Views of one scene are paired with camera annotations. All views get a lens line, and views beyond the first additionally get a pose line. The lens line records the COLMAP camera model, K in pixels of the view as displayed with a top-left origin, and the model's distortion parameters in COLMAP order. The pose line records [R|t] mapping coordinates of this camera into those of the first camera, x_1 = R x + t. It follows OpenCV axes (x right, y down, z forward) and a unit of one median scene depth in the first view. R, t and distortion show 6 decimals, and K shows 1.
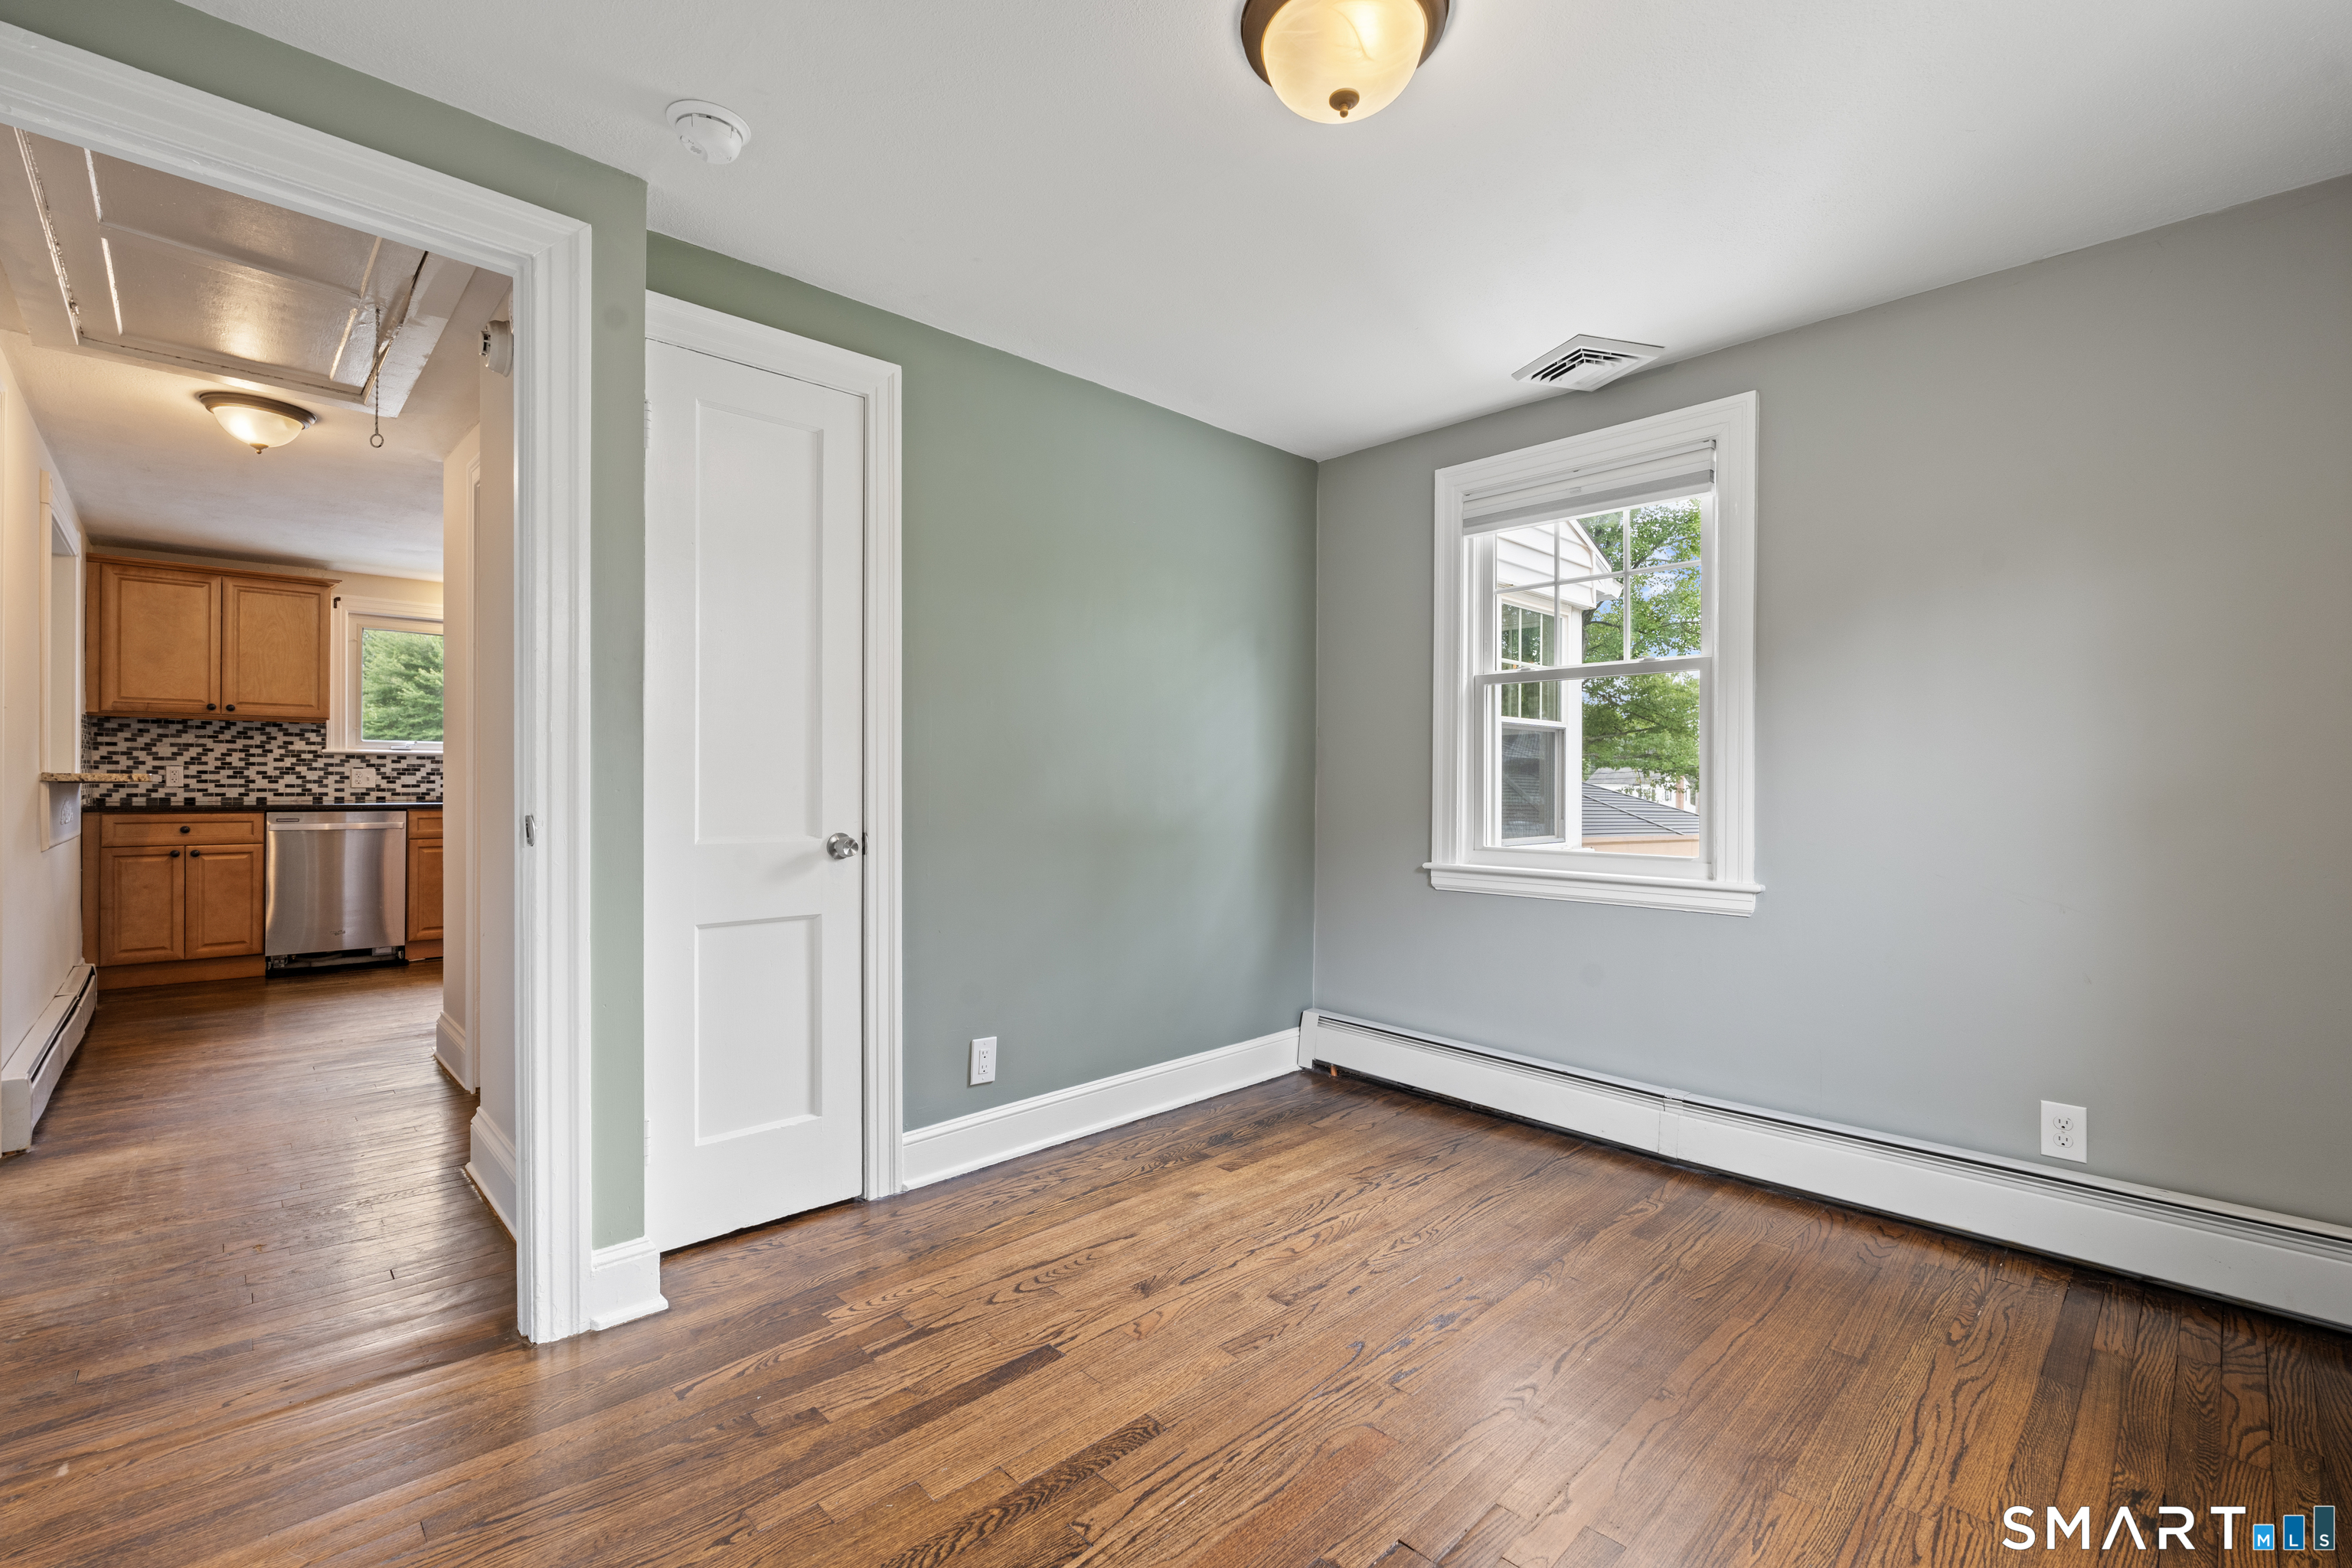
lens RADIAL K [[1033.5, 0, 1165.7], [0, 1033.5, 772.9], [0, 0, 1]] dist [-0.000771, 0.000152]
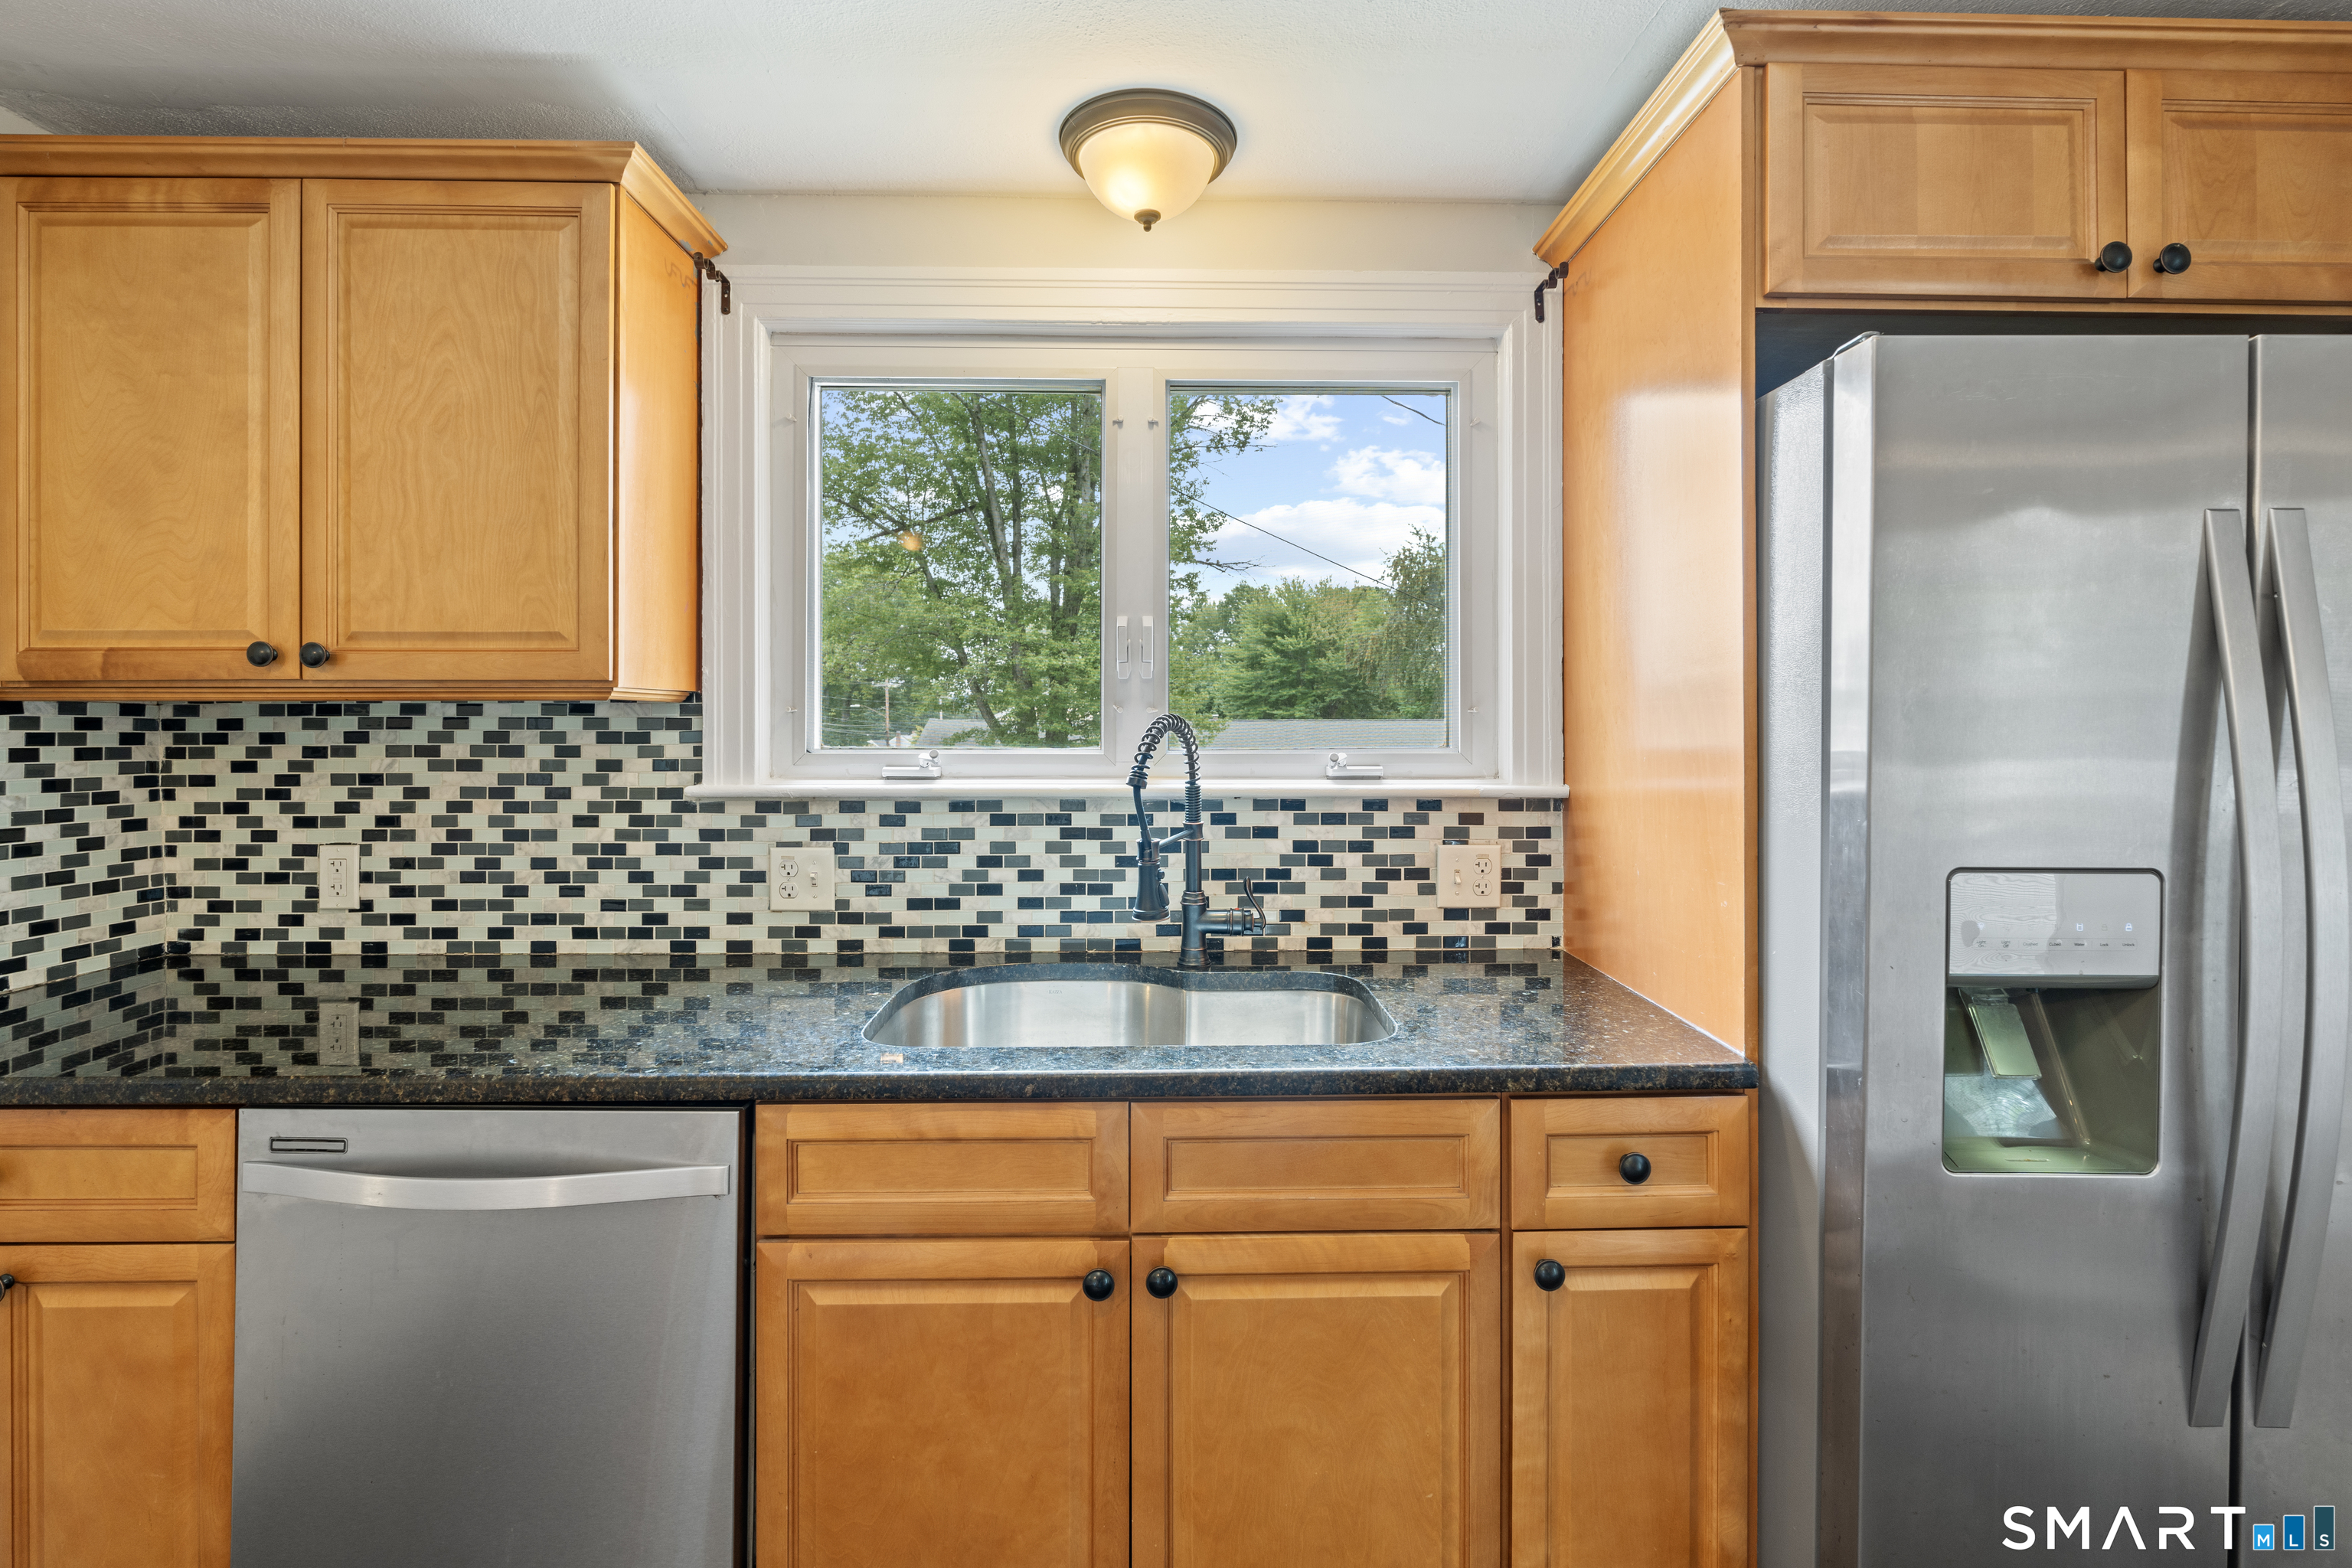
lens RADIAL K [[1033.5, 0, 1165.7], [0, 1033.5, 772.9], [0, 0, 1]] dist [-0.000771, 0.000152]
pose [[0.737437, 0.023590, -0.675003, -0.526212], [0.009540, 0.998926, 0.045333, -0.039917], [0.675348, -0.039870, 0.736421, 0.898999]]
